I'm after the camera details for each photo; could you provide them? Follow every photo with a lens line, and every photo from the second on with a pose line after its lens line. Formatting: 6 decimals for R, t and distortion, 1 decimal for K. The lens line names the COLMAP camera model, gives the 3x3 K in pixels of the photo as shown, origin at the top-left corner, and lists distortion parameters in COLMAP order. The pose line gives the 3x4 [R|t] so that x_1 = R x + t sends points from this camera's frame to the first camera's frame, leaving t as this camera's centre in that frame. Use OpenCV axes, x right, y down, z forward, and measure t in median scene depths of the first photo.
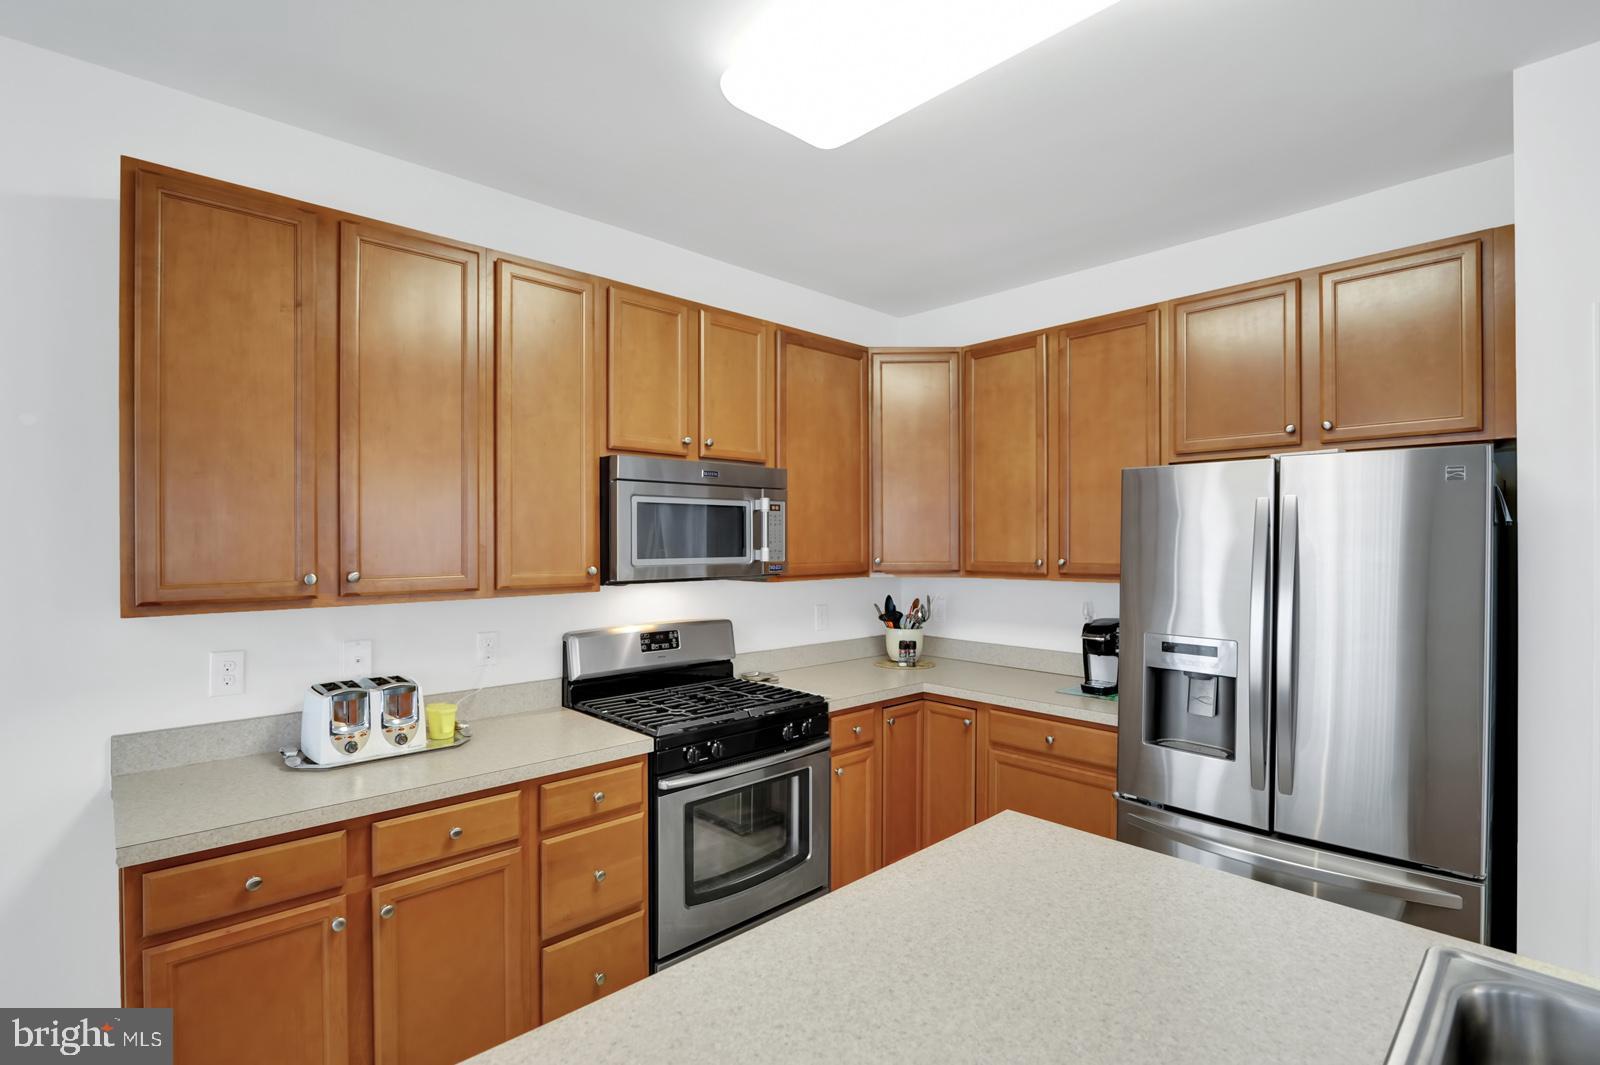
lens RADIAL K [[768.6, 0, 801.0], [0, 768.6, 544.2], [0, 0, 1]] dist [-0.004059, -0.000553]
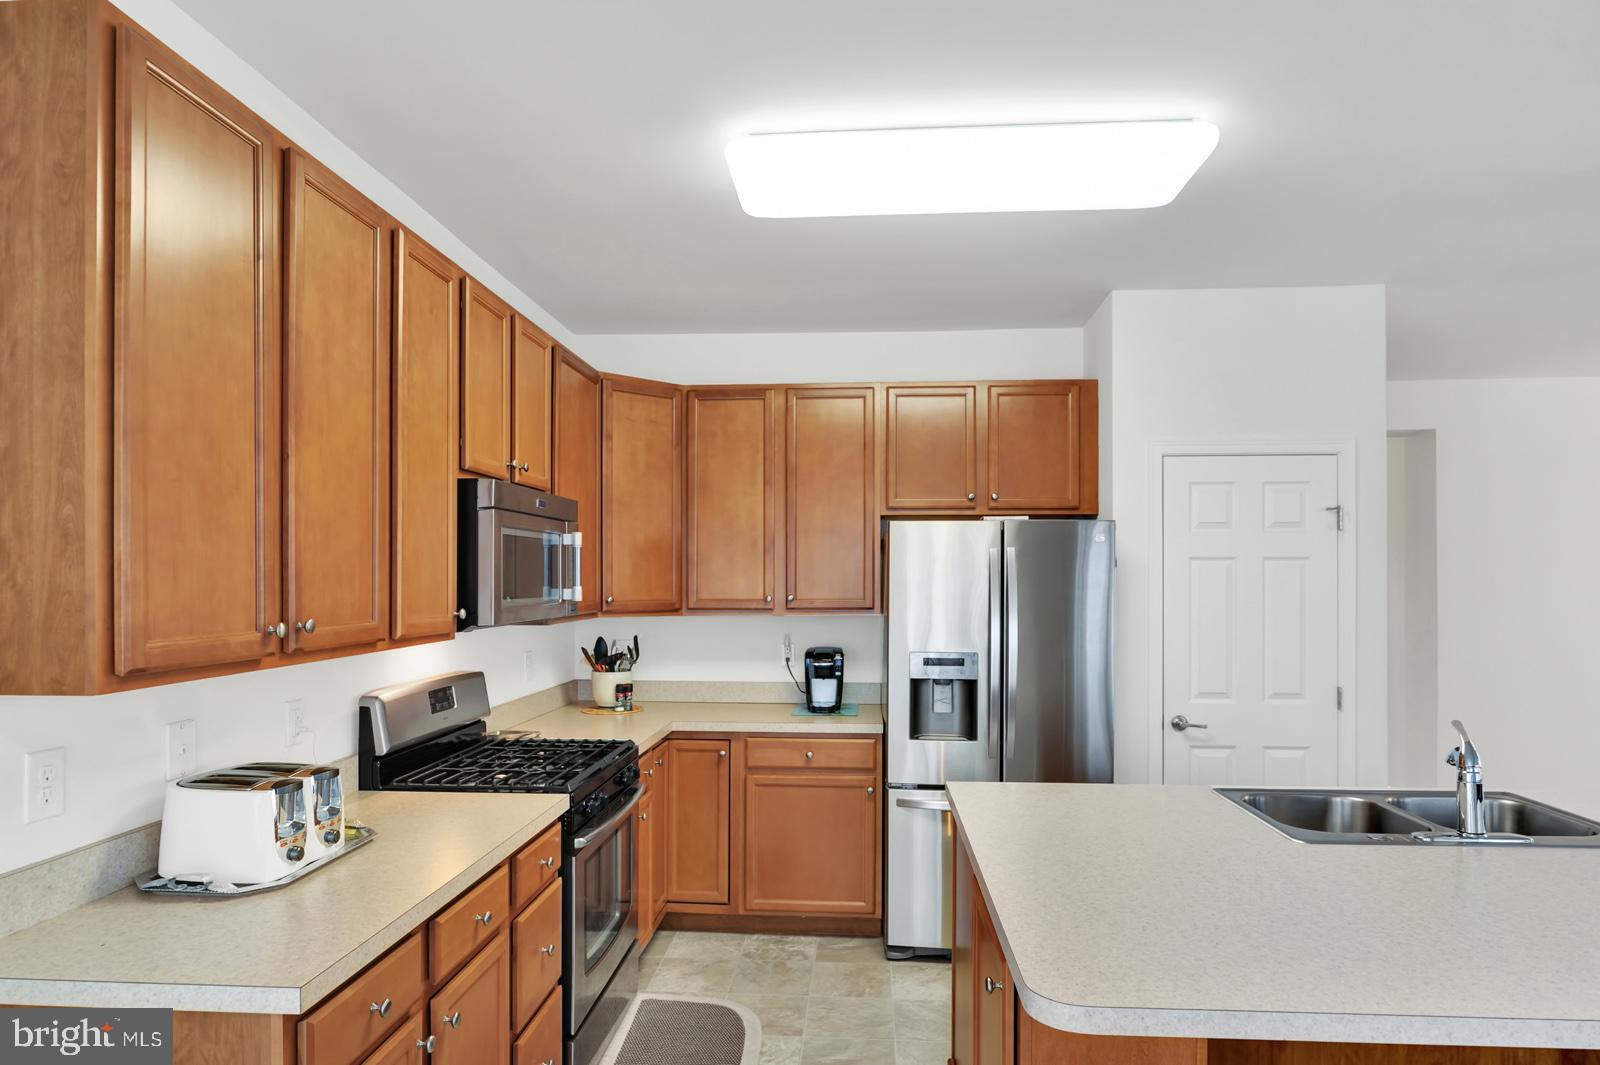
lens RADIAL K [[952.2, 0, 805.2], [0, 952.2, 577.9], [0, 0, 1]] dist [-0.001524, 0.018011]
pose [[0.727227, 0.000891, 0.686396, -0.630826], [0.002743, 0.999987, -0.004204, 0.000192], [-0.686391, 0.004940, 0.727216, -0.016440]]
